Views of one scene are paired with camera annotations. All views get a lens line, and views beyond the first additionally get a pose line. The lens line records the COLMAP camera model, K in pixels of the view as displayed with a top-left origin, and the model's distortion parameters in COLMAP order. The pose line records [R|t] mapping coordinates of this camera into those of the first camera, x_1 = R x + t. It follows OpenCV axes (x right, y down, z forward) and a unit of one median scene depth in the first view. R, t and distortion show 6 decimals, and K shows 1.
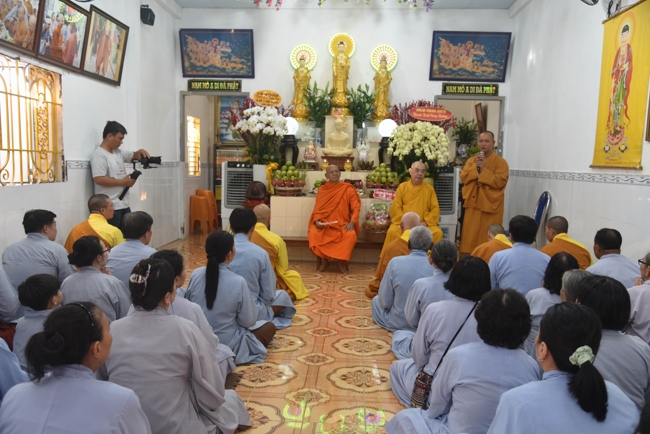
lens RADIAL K [[604.2, 0, 325.0], [0, 604.2, 217.0], [0, 0, 1]] dist [0.031420, -0.001182]
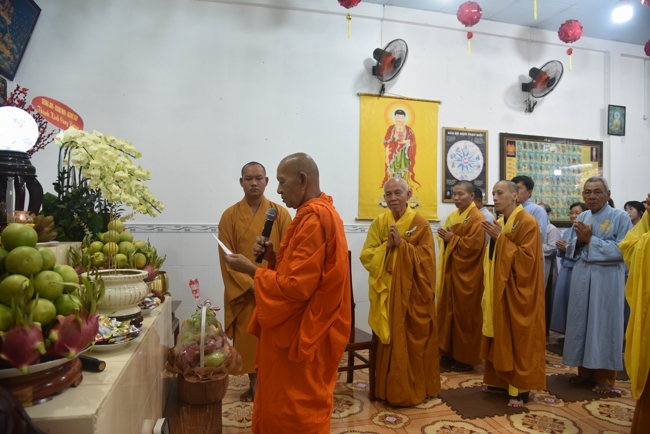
lens RADIAL K [[442.0, 0, 325.0], [0, 442.0, 217.0], [0, 0, 1]] dist [-0.119766, 0.071672]
pose [[-0.288893, -0.017678, 0.957198, -0.336560], [0.067973, 0.996927, 0.038927, -0.132875], [-0.954945, 0.076310, -0.286804, 1.398232]]
